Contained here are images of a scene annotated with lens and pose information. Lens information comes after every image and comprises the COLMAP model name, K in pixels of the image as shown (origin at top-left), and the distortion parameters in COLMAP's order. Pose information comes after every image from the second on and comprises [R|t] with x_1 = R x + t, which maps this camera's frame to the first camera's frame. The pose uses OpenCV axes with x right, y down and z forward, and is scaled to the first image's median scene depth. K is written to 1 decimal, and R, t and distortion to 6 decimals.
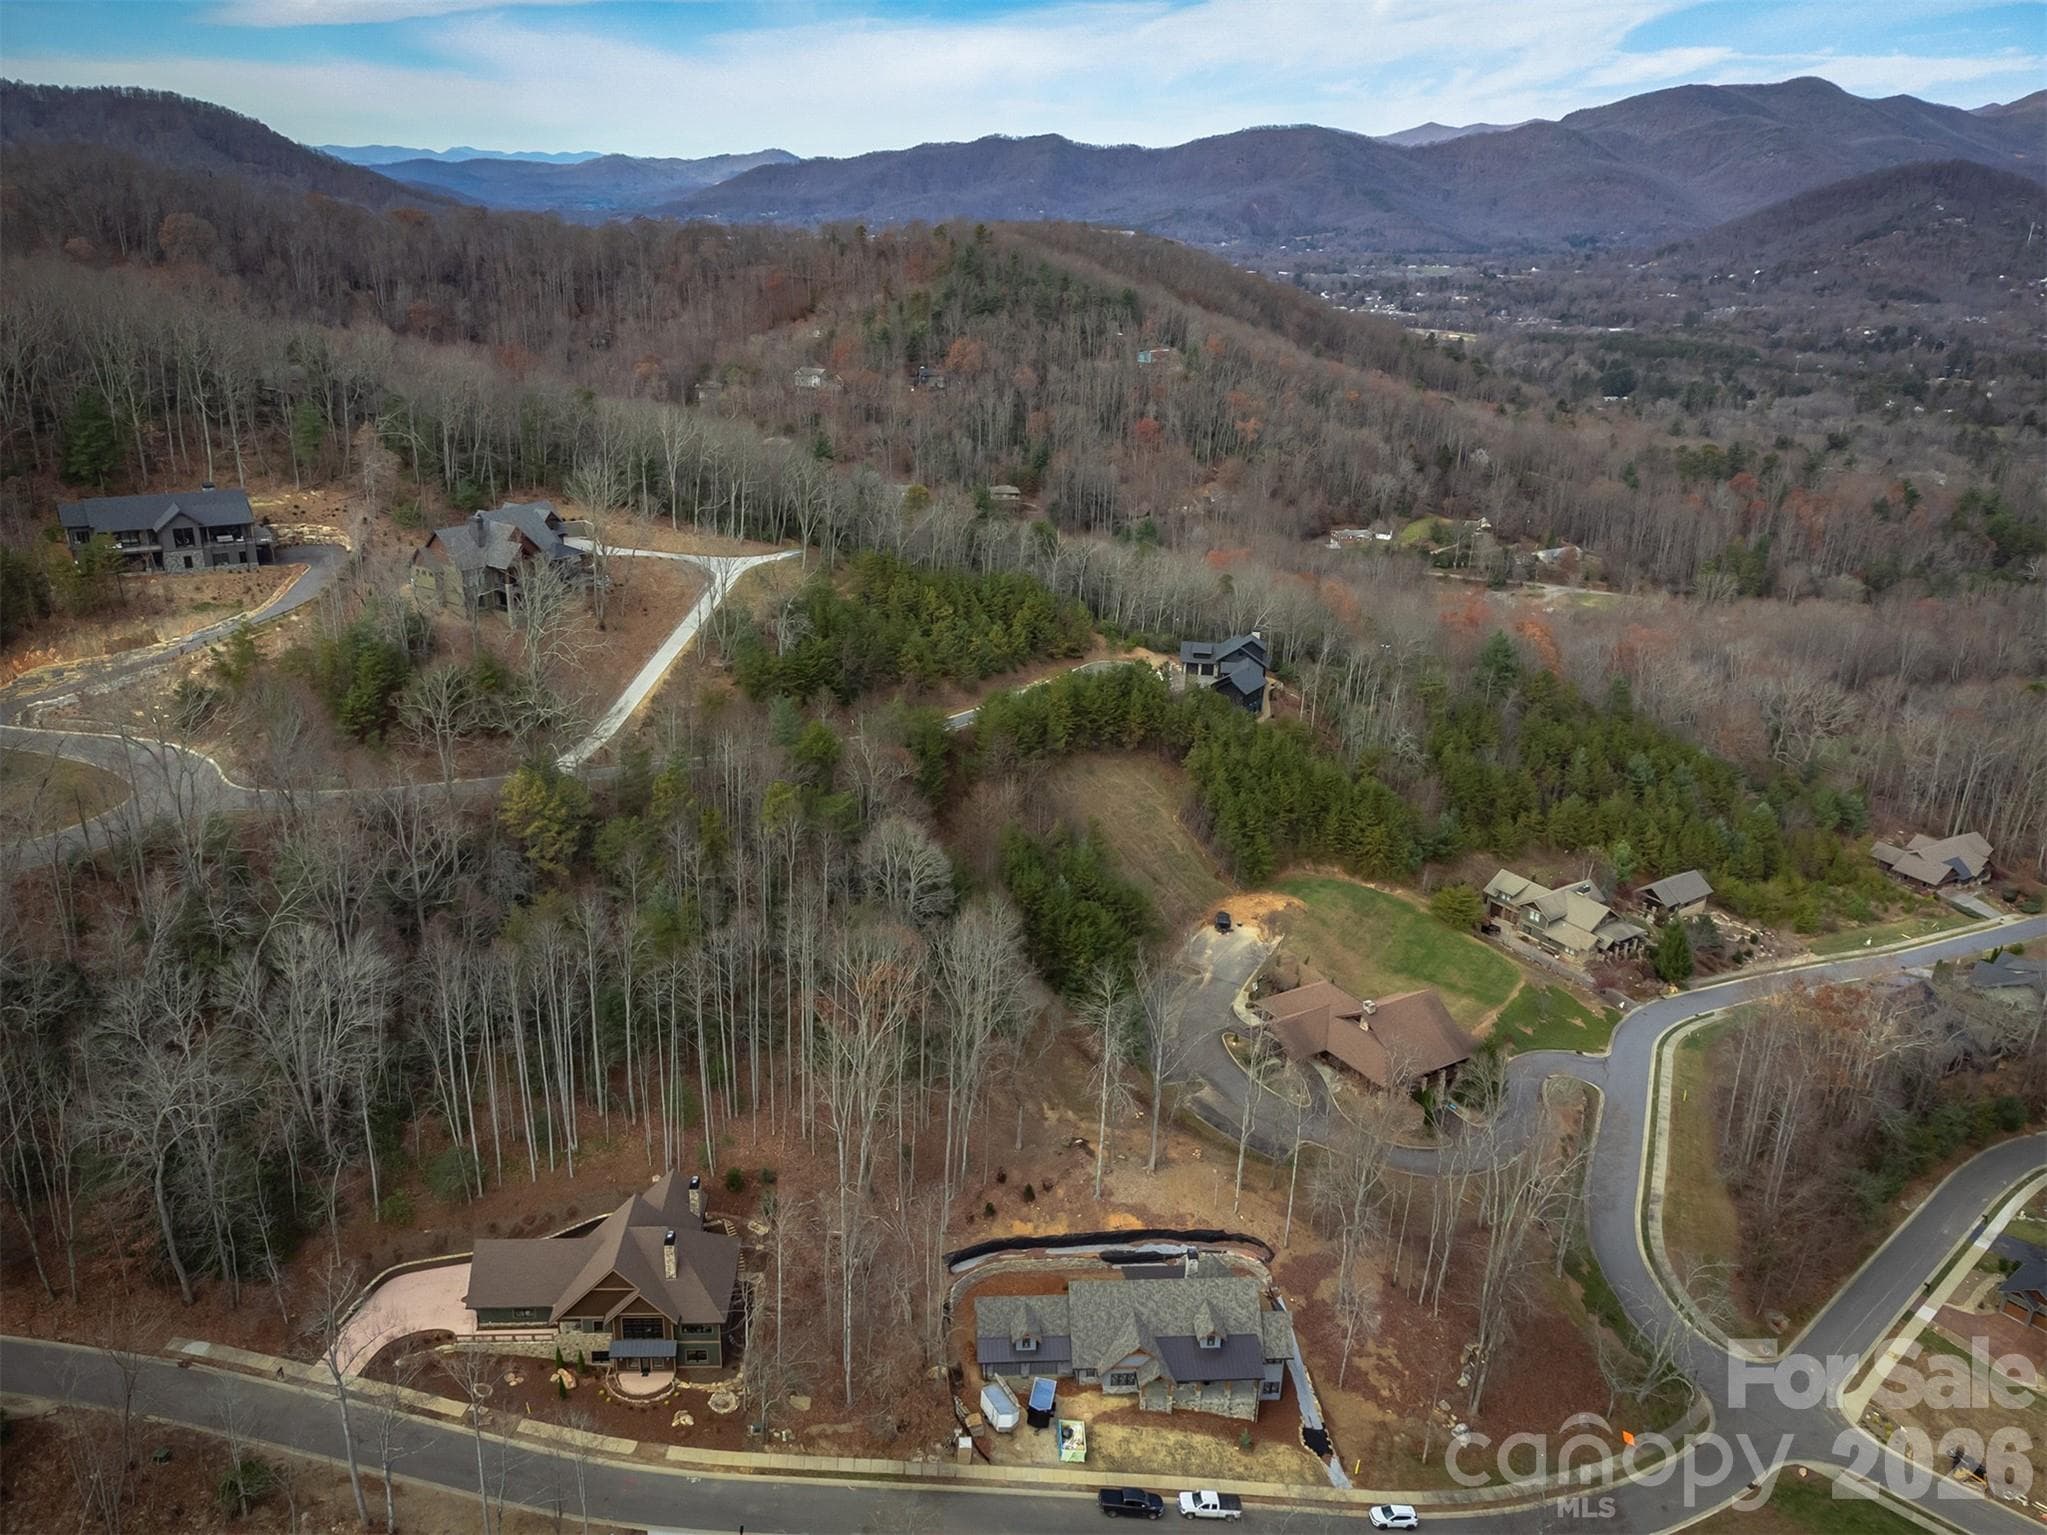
lens RADIAL K [[1531.9, 0, 1015.2], [0, 1531.9, 764.4], [0, 0, 1]] dist [0.014073, 0.011860]
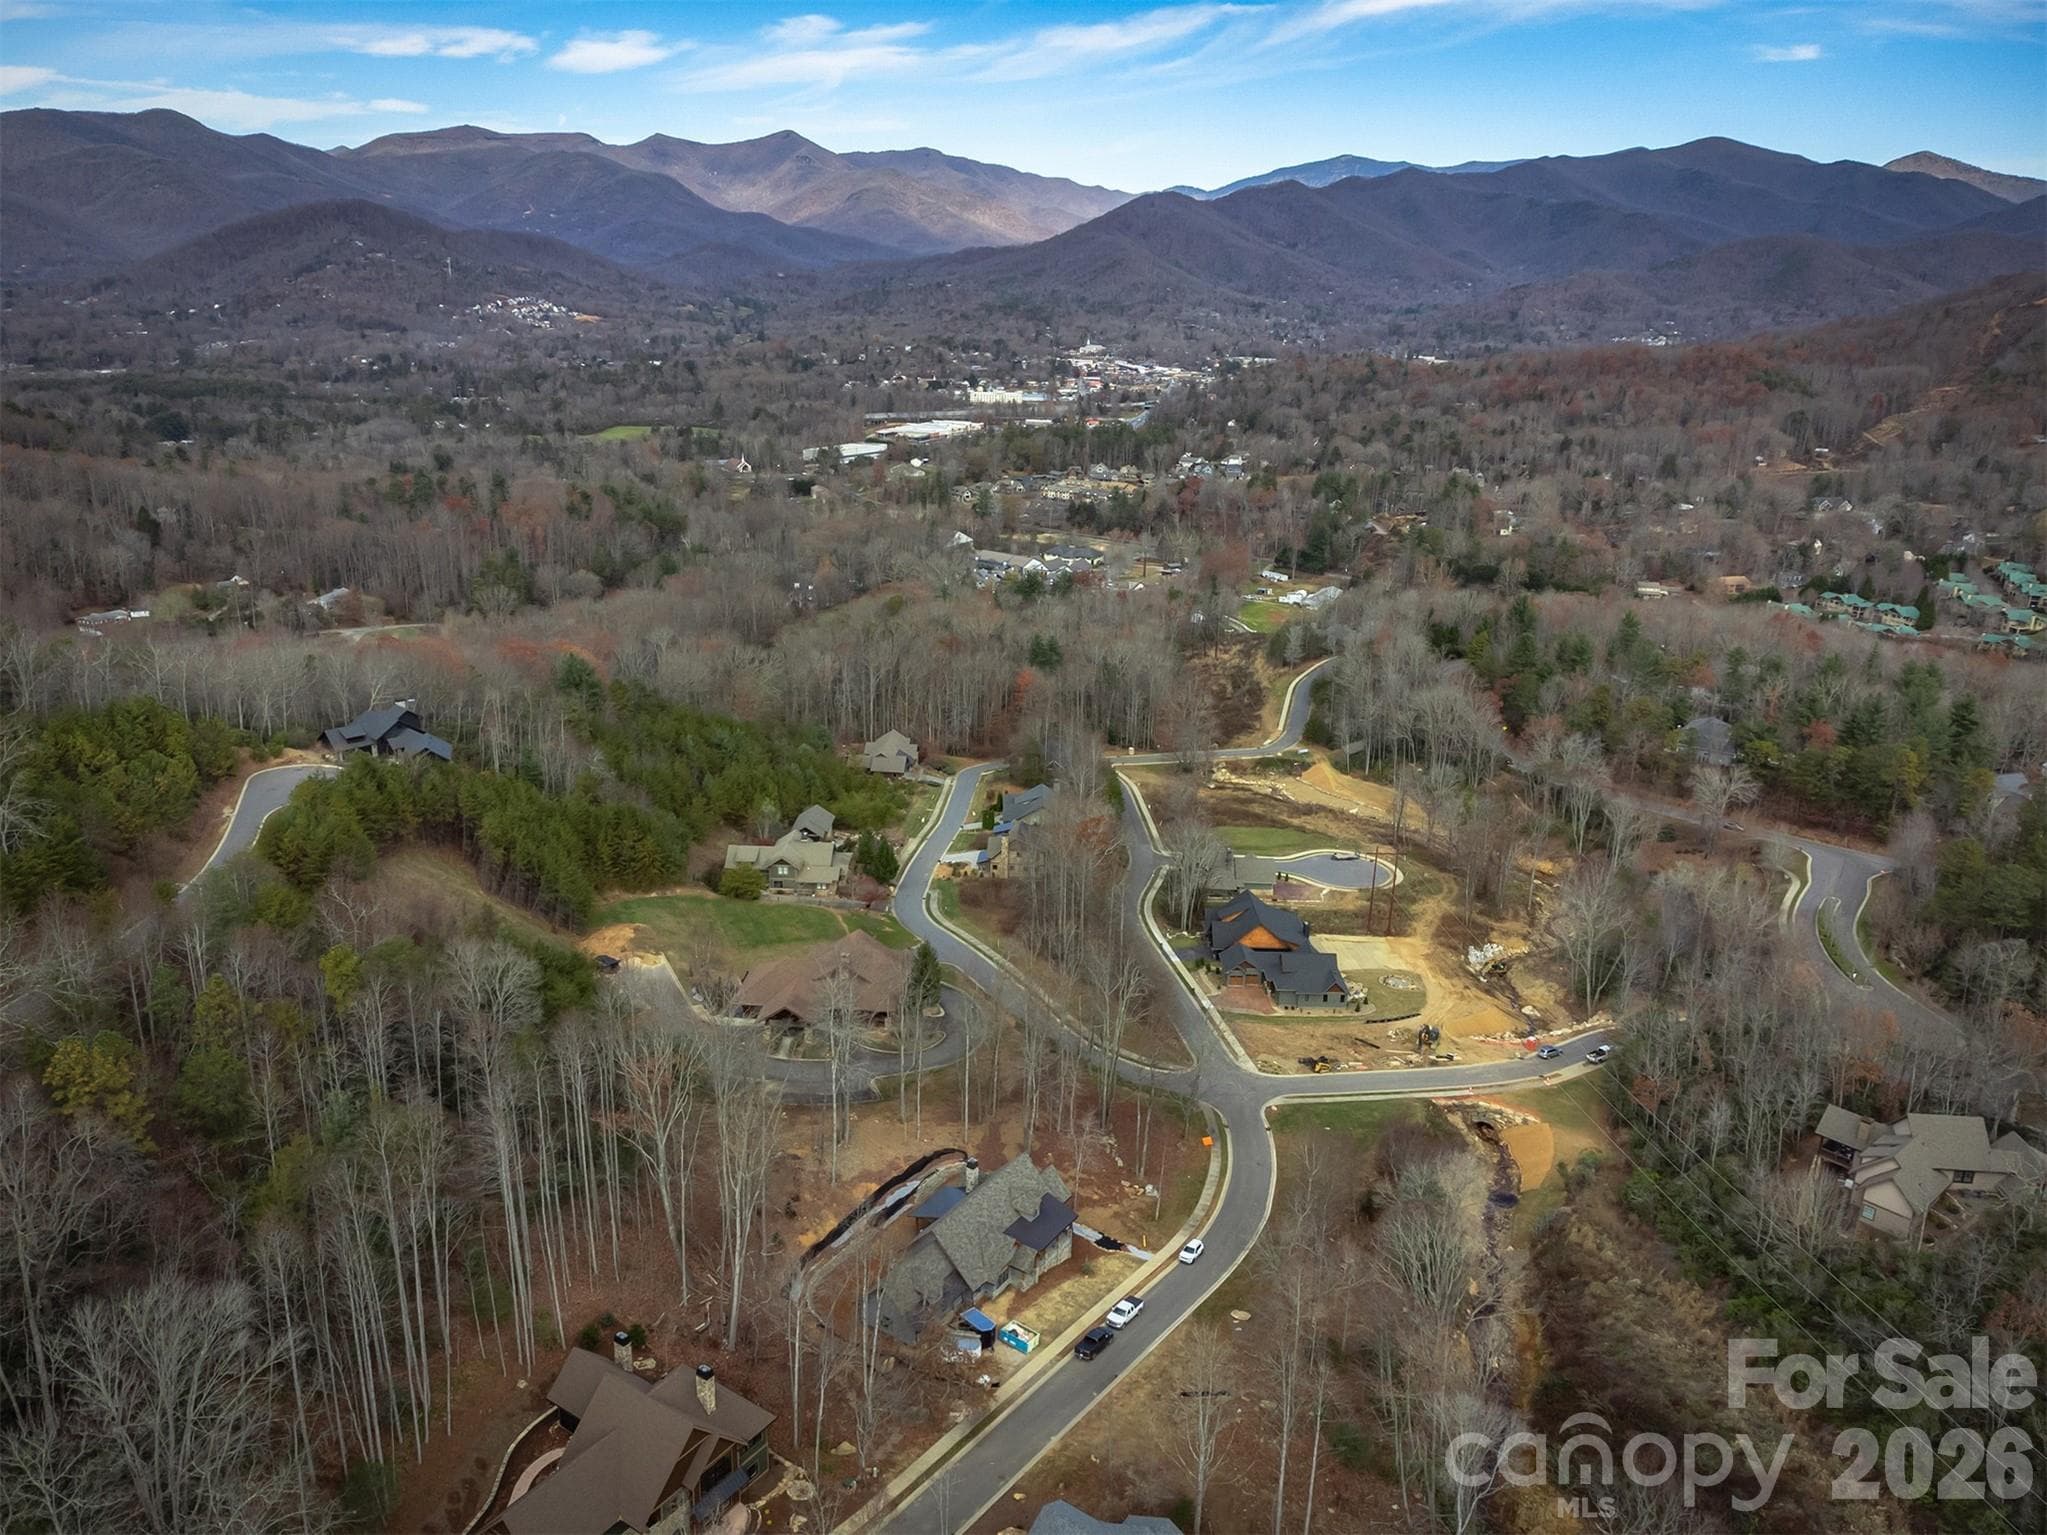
lens RADIAL K [[1531.9, 0, 1024.8], [0, 1531.9, 774.1], [0, 0, 1]] dist [0.014073, 0.011860]
pose [[0.601751, -0.267546, 0.752539, -0.445941], [0.277180, 0.953619, 0.117393, -0.061940], [-0.749044, 0.137947, 0.648000, 0.116037]]
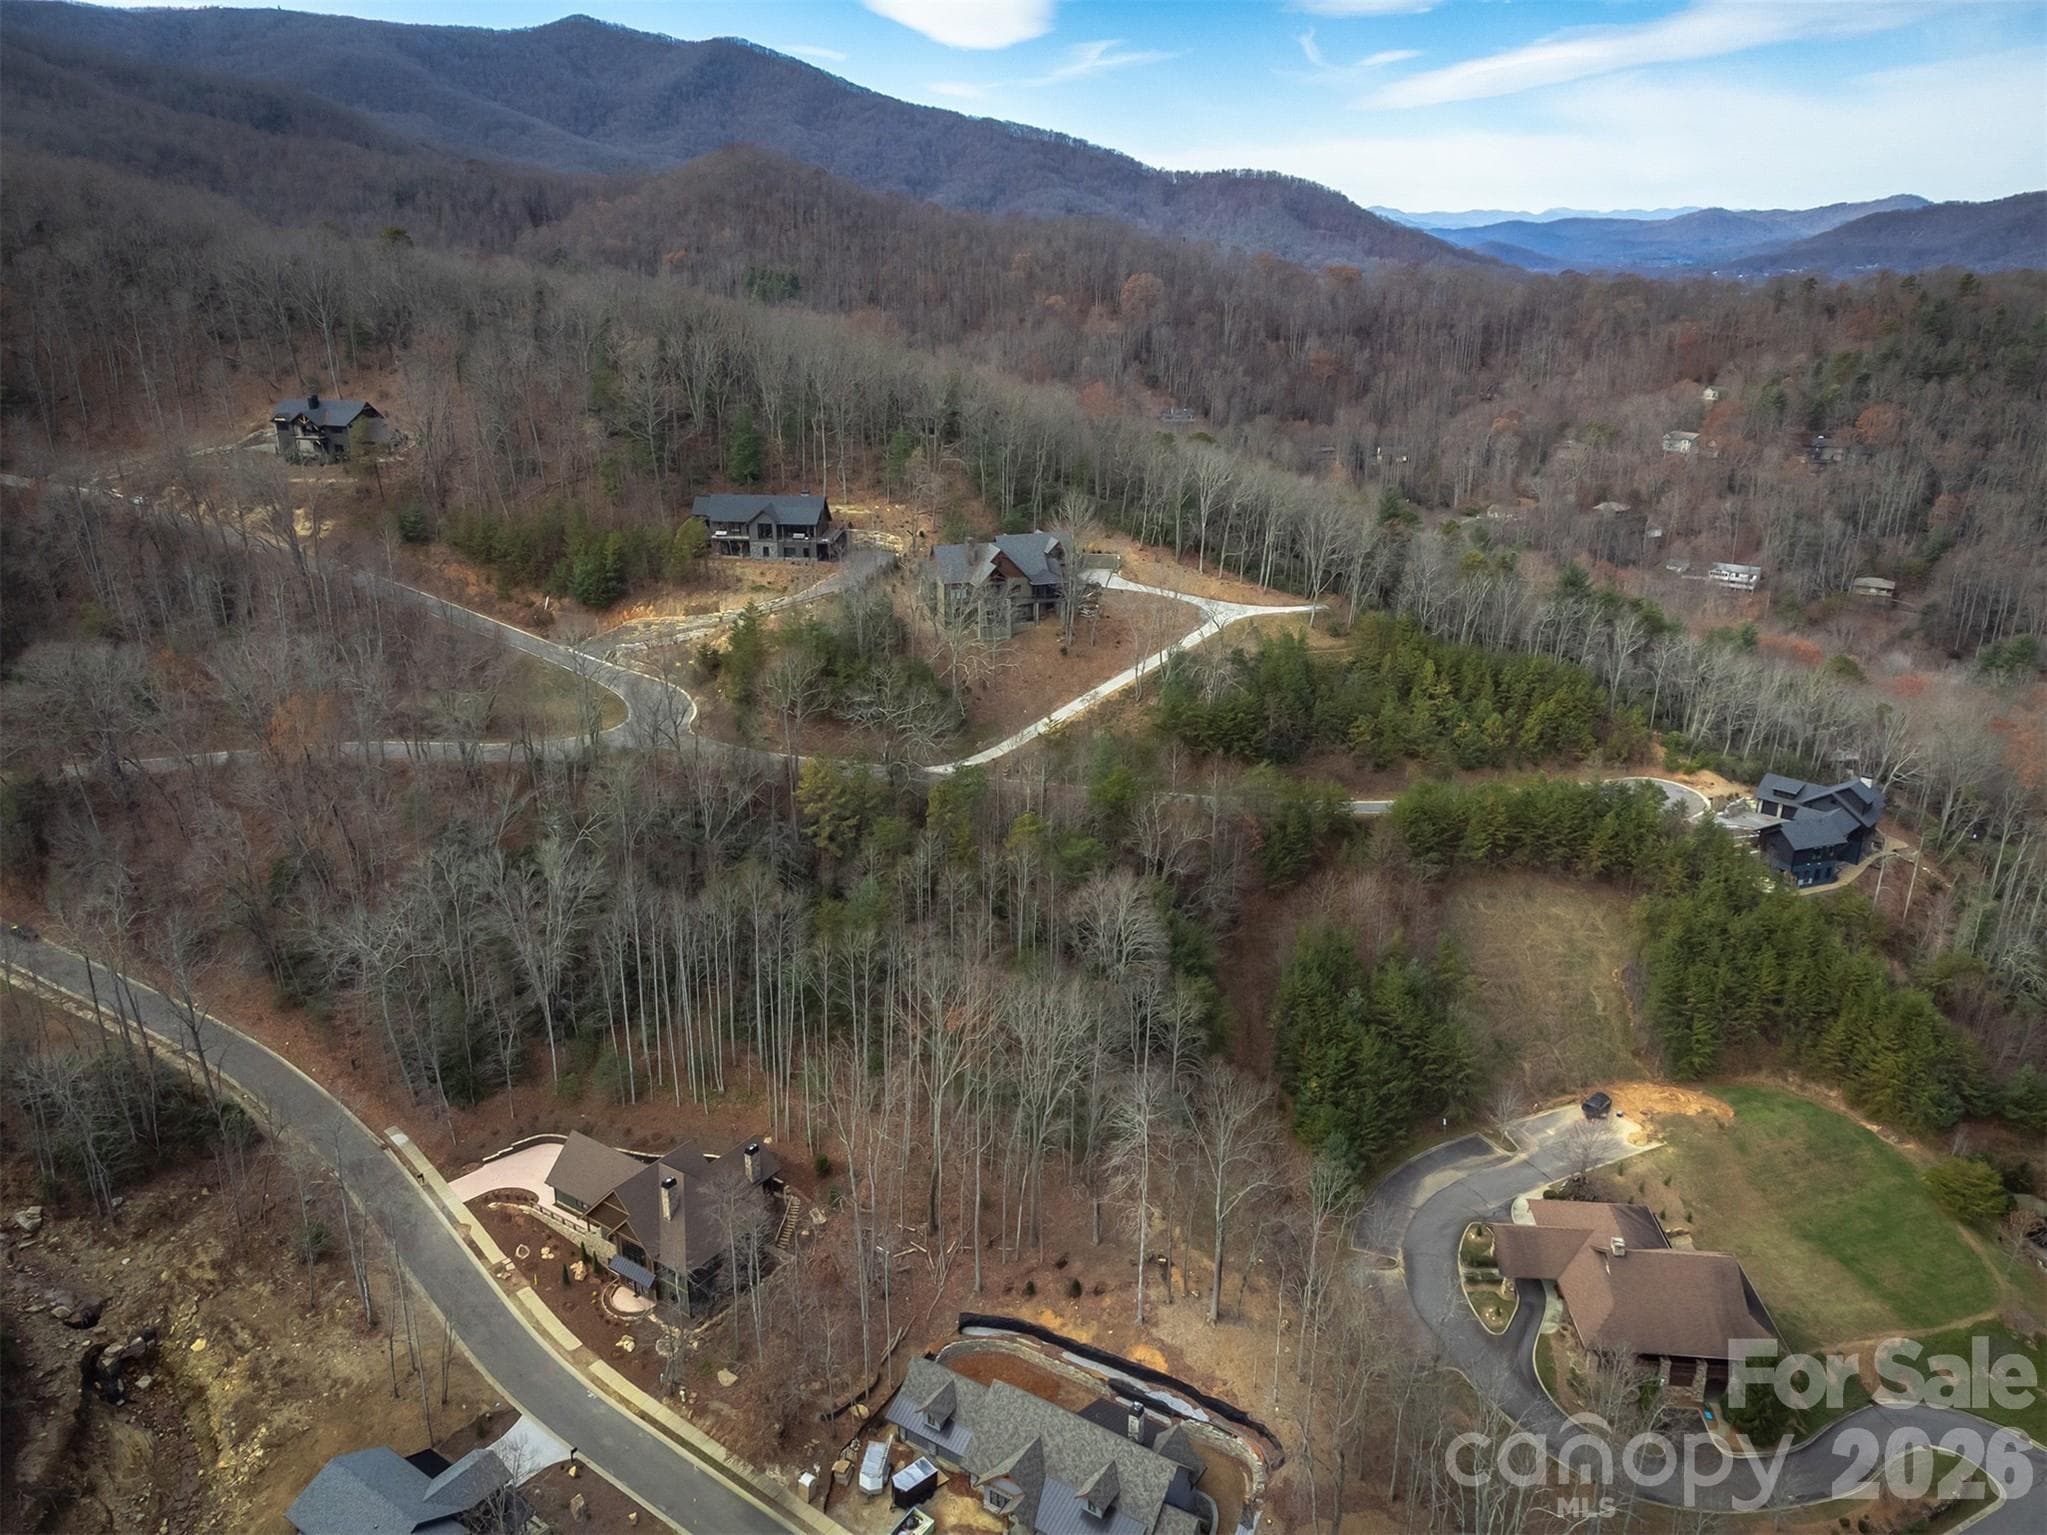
lens RADIAL K [[1531.9, 0, 1019.5], [0, 1531.9, 760.1], [0, 0, 1]] dist [0.014073, 0.011860]
pose [[0.798184, 0.176356, -0.576022, 0.342389], [-0.197284, 0.979984, 0.026661, -0.040422], [0.569194, 0.092360, 0.816999, 0.135876]]
